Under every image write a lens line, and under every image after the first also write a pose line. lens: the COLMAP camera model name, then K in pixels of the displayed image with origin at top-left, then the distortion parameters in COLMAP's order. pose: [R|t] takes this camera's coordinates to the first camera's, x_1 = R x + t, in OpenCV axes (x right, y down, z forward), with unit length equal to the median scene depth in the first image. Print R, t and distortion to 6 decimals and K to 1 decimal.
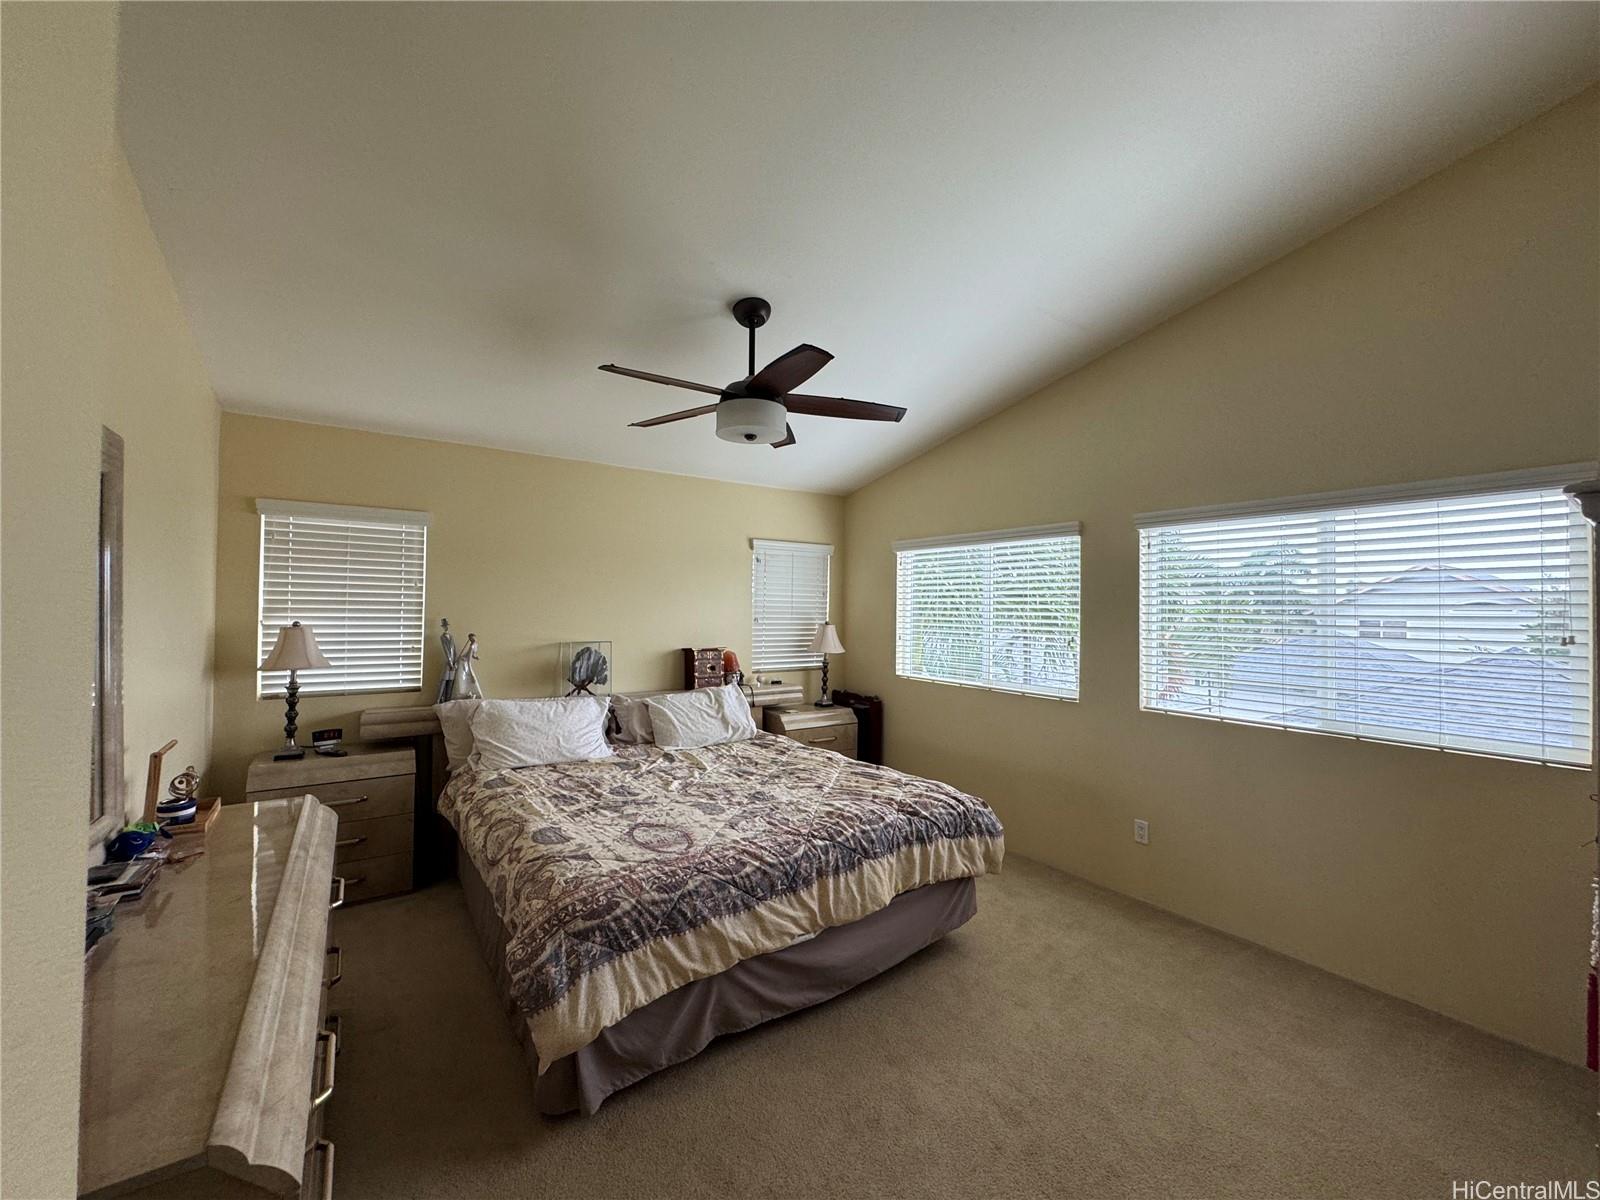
lens RADIAL K [[642.0, 0, 800.0], [0, 642.0, 600.0], [0, 0, 1]] dist [0.000857, 0.000100]
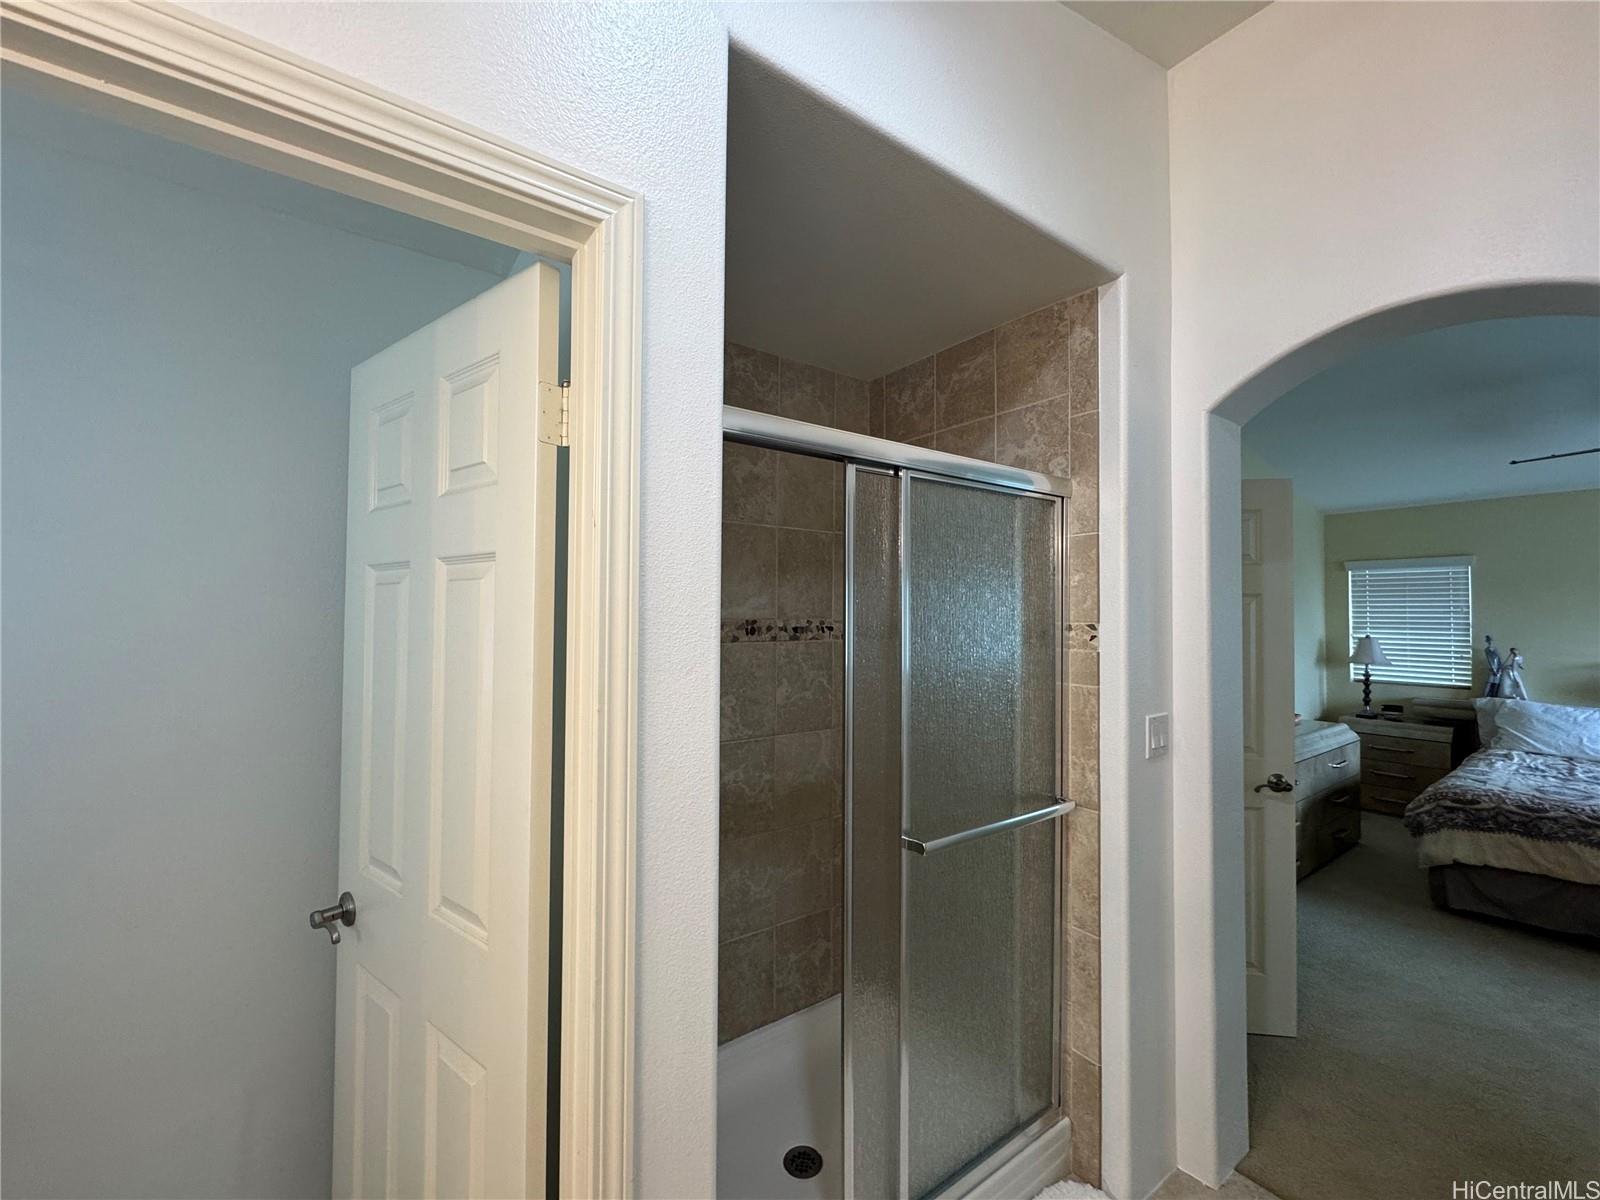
lens RADIAL K [[642.0, 0, 800.0], [0, 642.0, 600.0], [0, 0, 1]] dist [0.000857, 0.000100]
pose [[0.027679, -0.037353, -0.998919, 0.791482], [0.006939, 0.999285, -0.037175, -0.004594], [0.999593, -0.005903, 0.027918, -0.477627]]
